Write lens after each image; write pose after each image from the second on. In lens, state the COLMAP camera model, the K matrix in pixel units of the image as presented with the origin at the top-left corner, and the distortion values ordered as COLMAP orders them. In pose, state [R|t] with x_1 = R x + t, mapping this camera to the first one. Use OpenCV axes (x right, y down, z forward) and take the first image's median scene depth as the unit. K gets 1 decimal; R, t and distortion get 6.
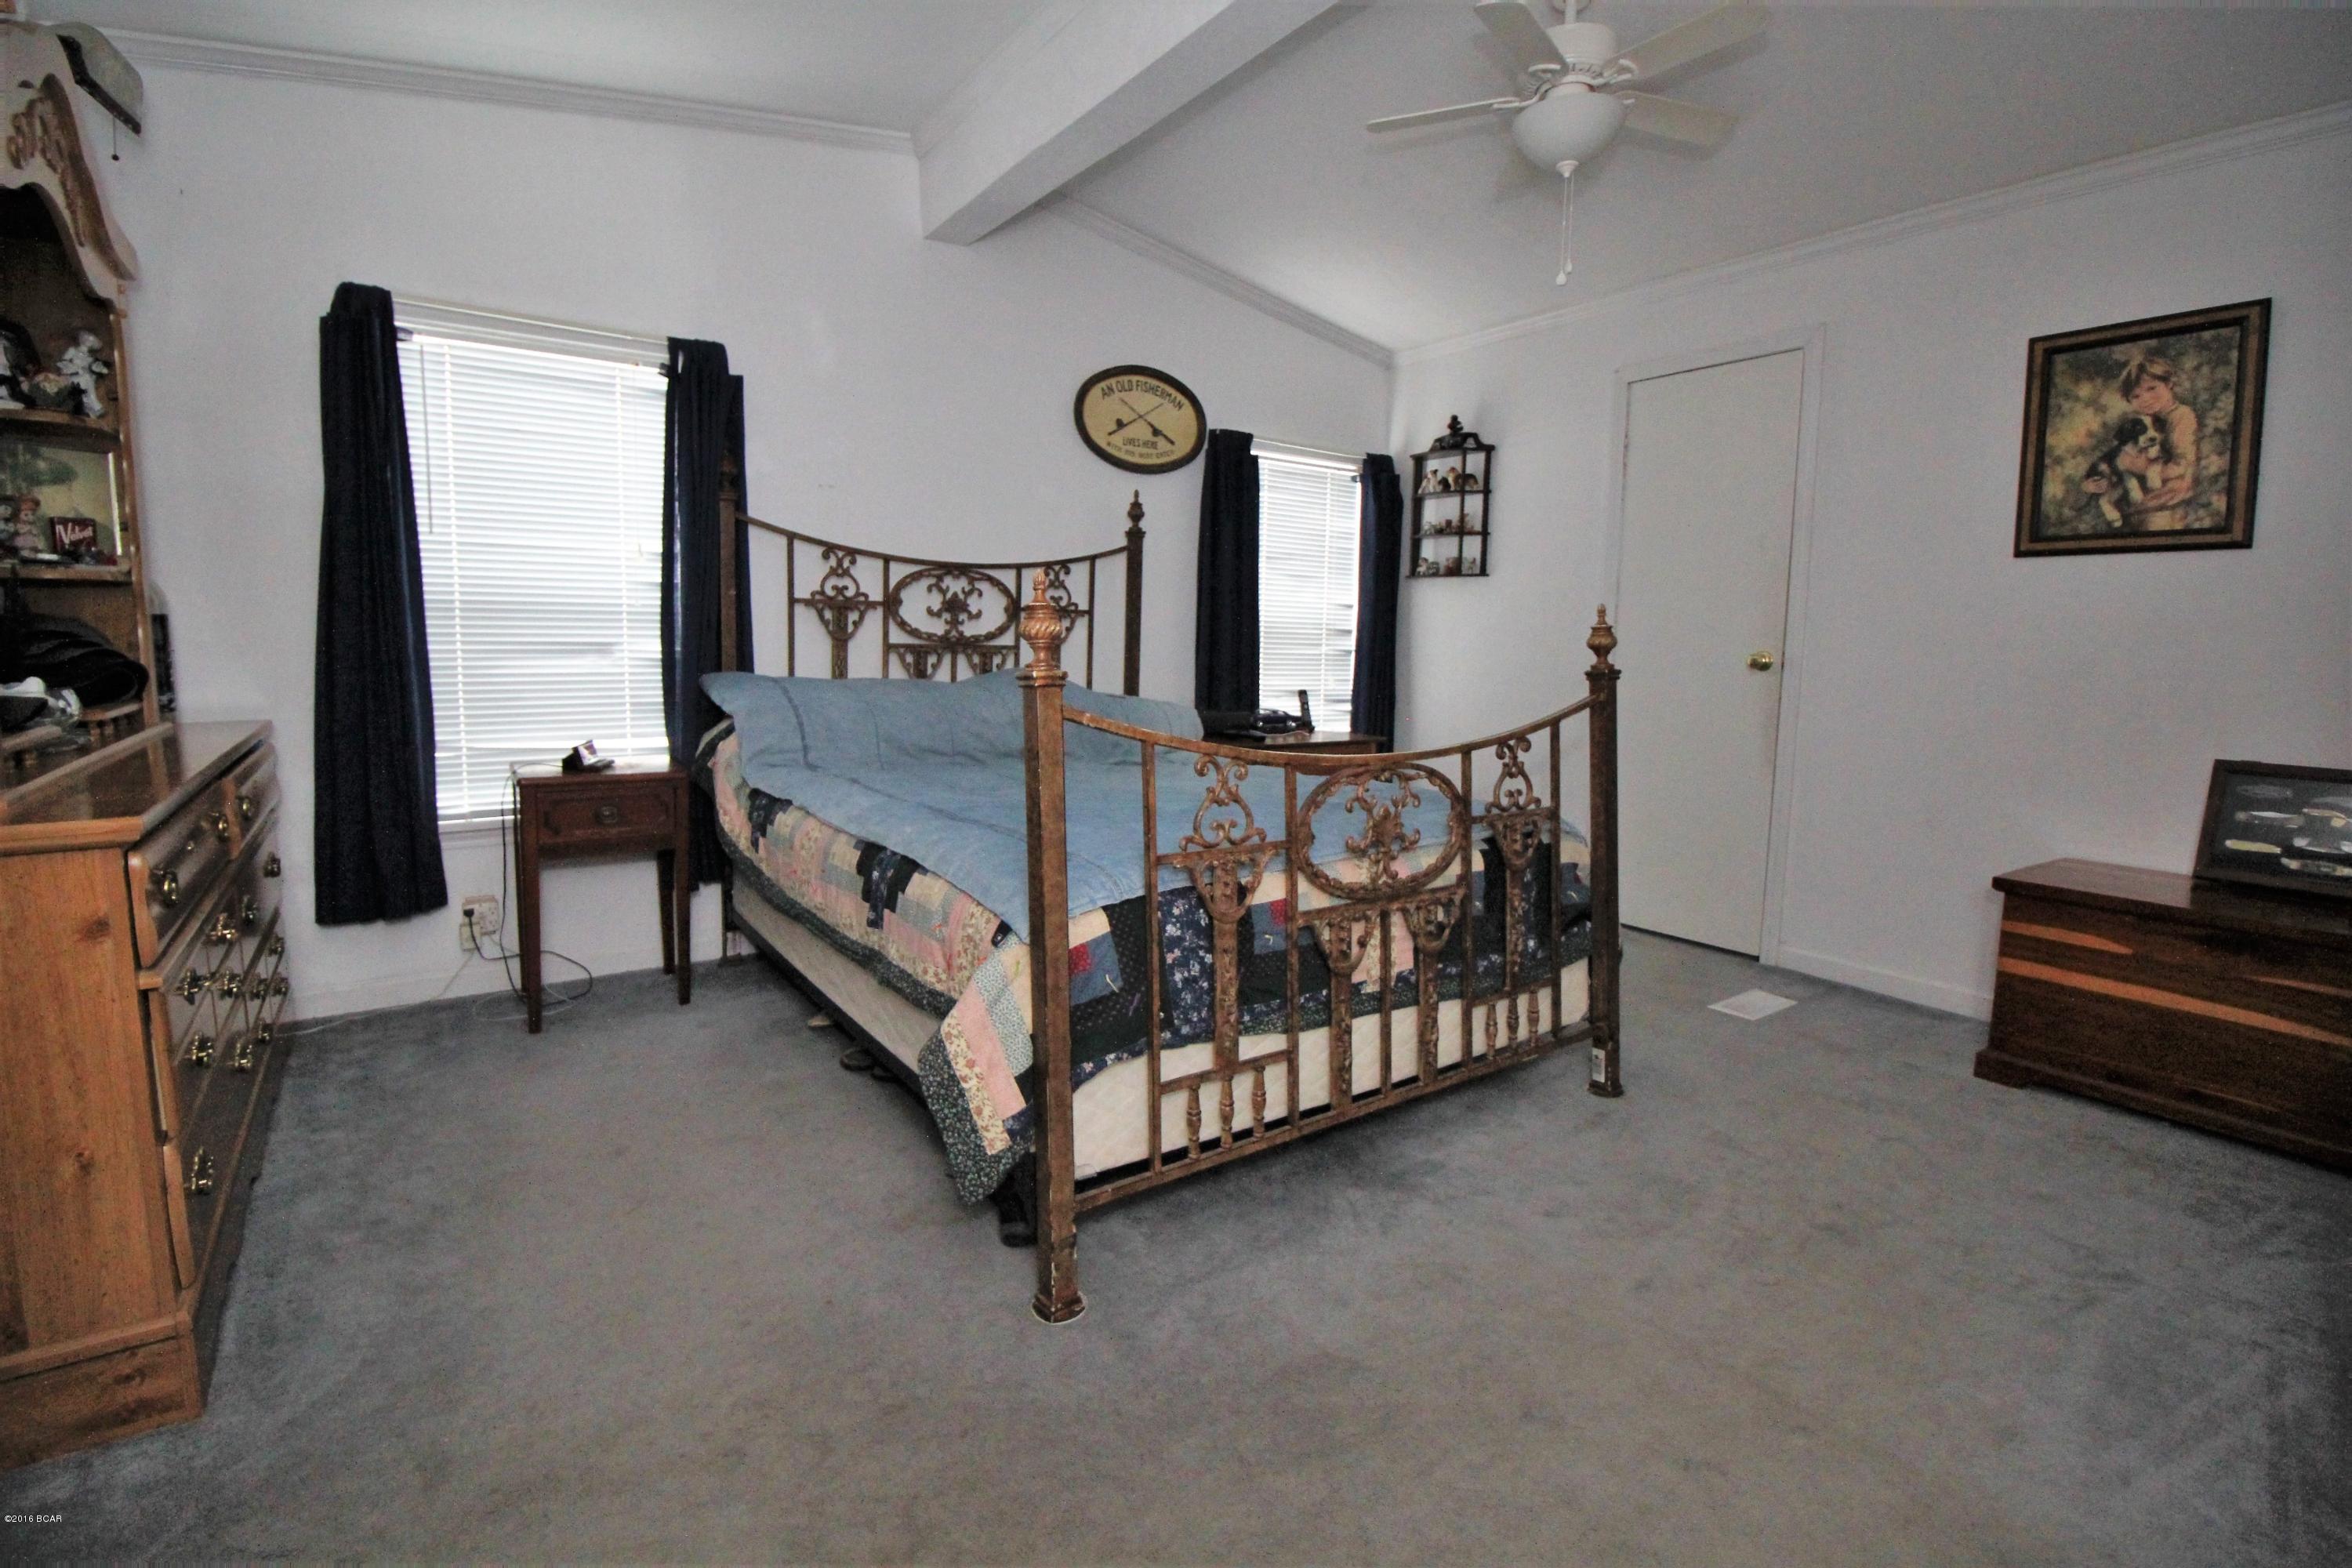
lens RADIAL K [[1117.3, 0, 1181.9], [0, 1117.3, 736.8], [0, 0, 1]] dist [0.003052, -0.009426]
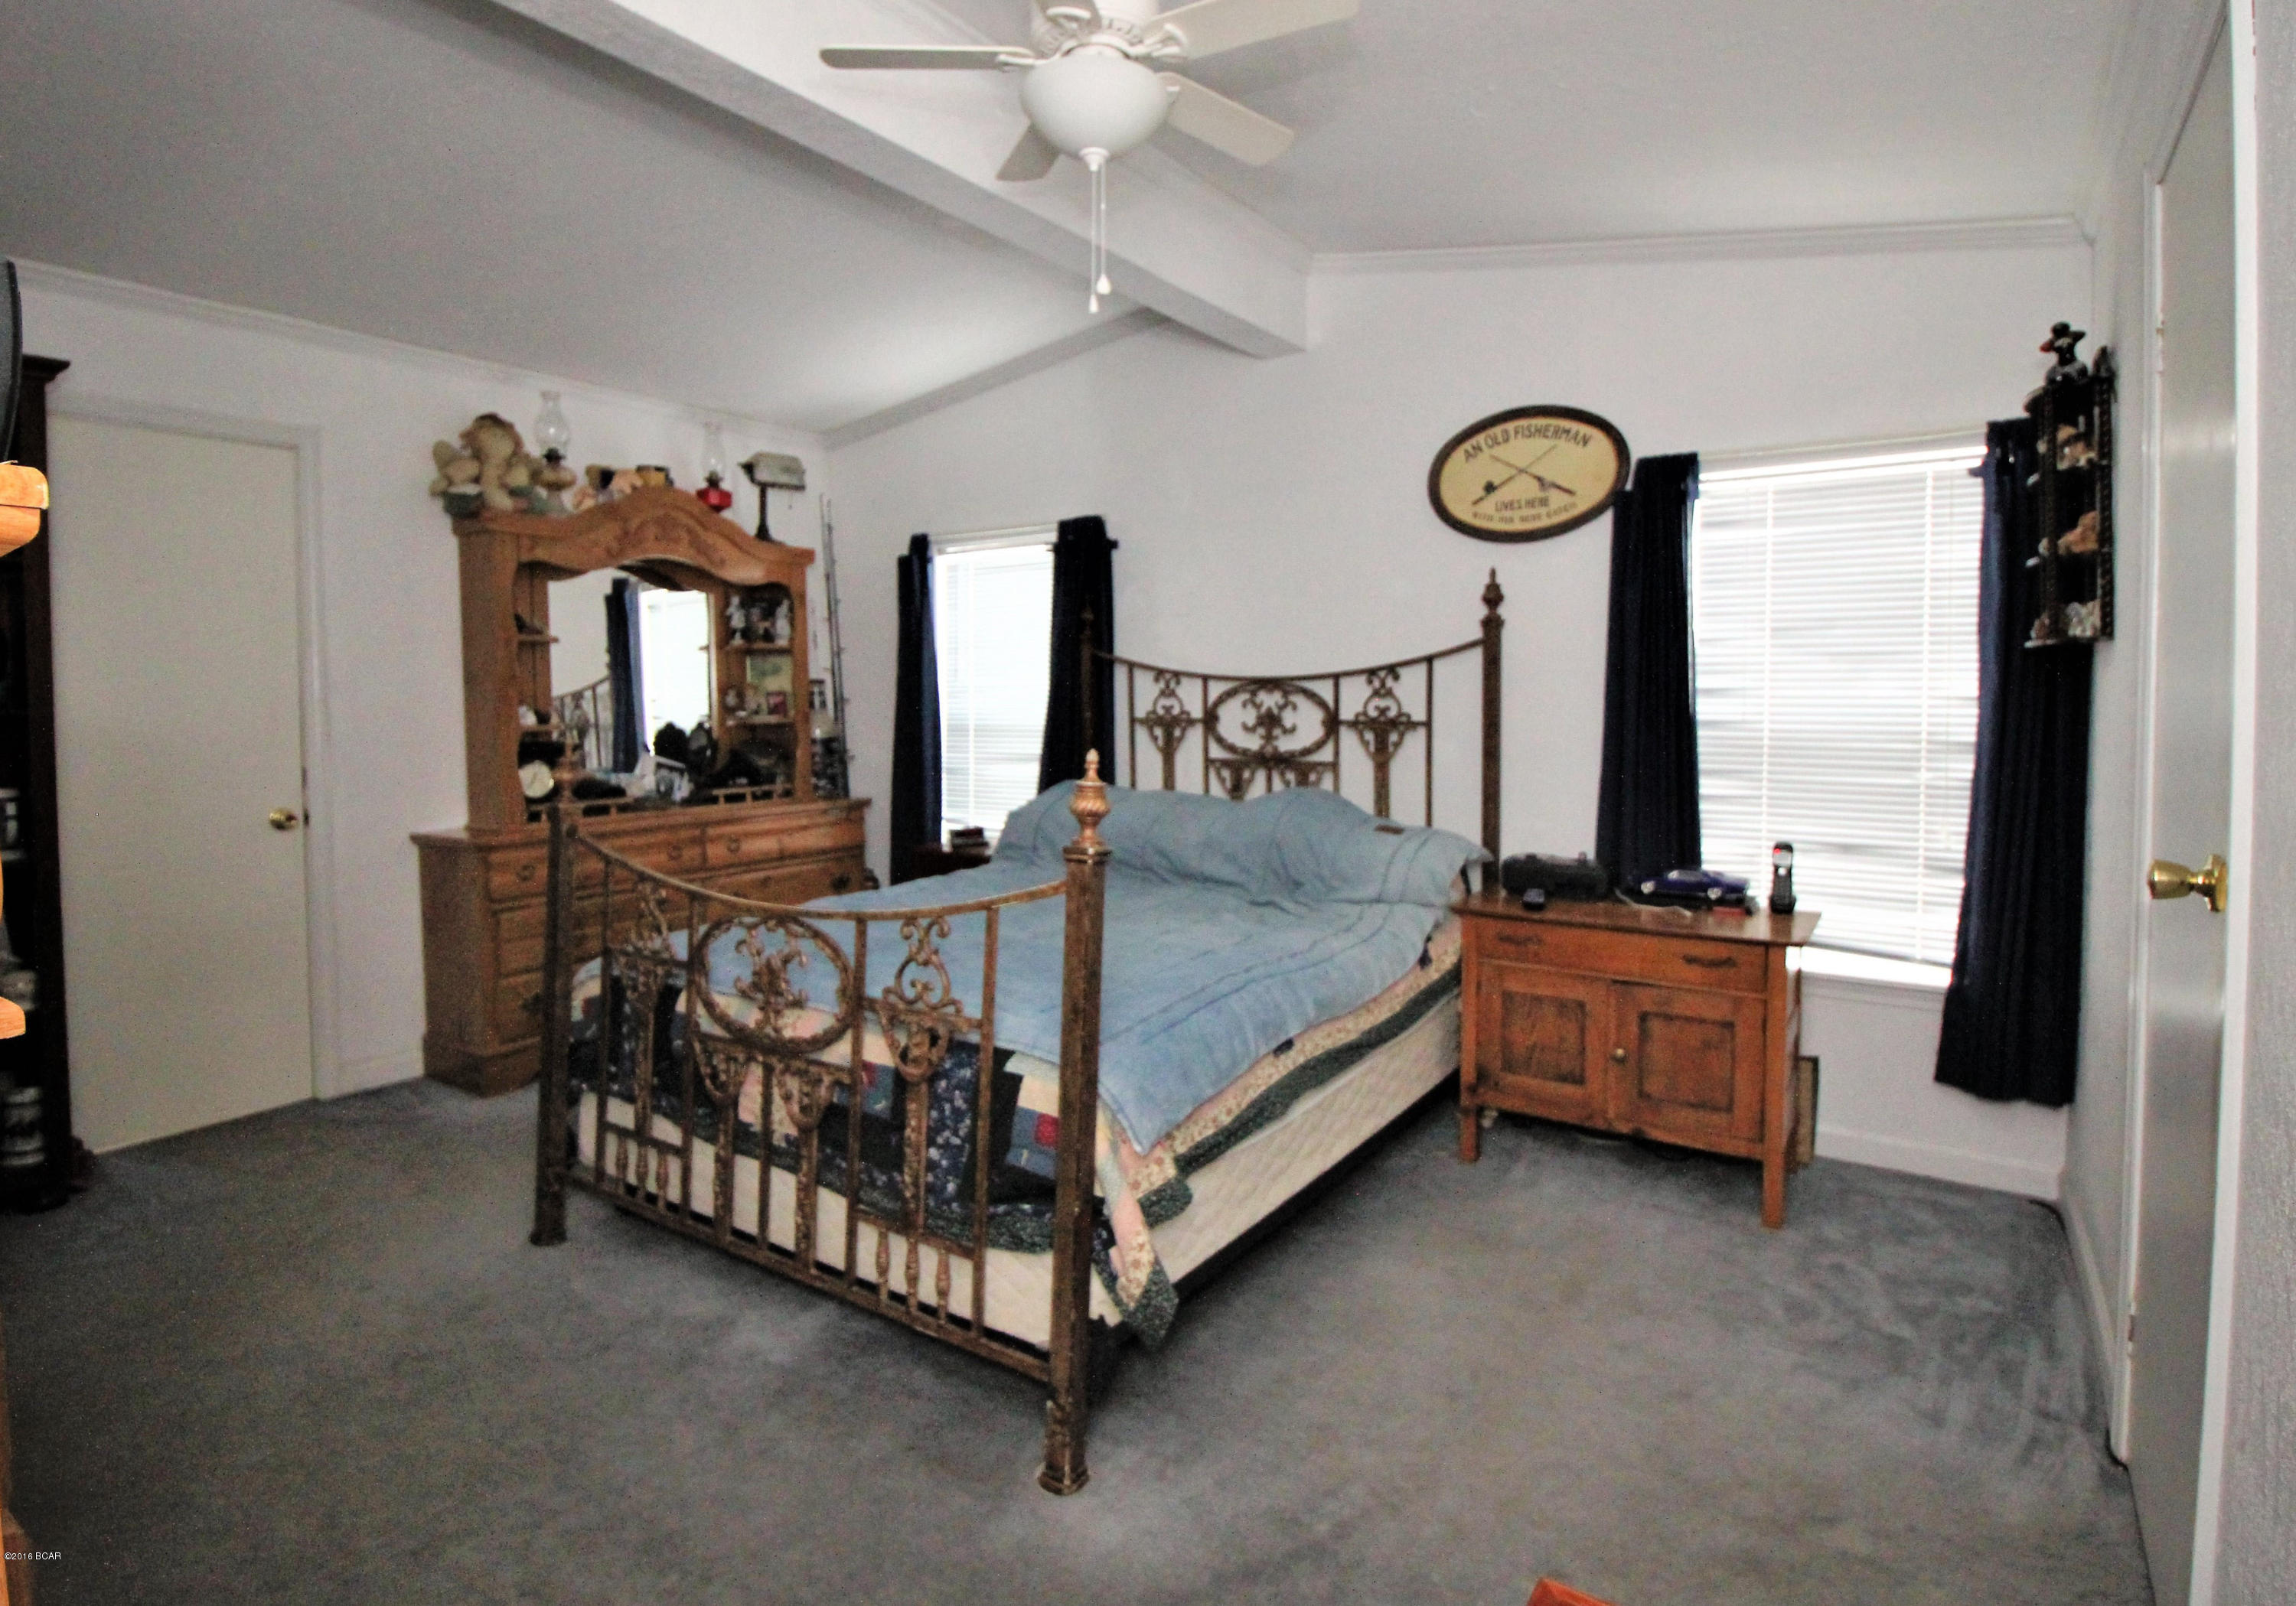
lens RADIAL K [[1198.2, 0, 1086.6], [0, 1198.2, 723.8], [0, 0, 1]] dist [0.002671, 0.000182]
pose [[0.316182, 0.003704, -0.948691, 0.744556], [-0.068073, 0.997503, -0.018793, -0.084644], [0.946253, 0.070522, 0.315645, 0.523429]]
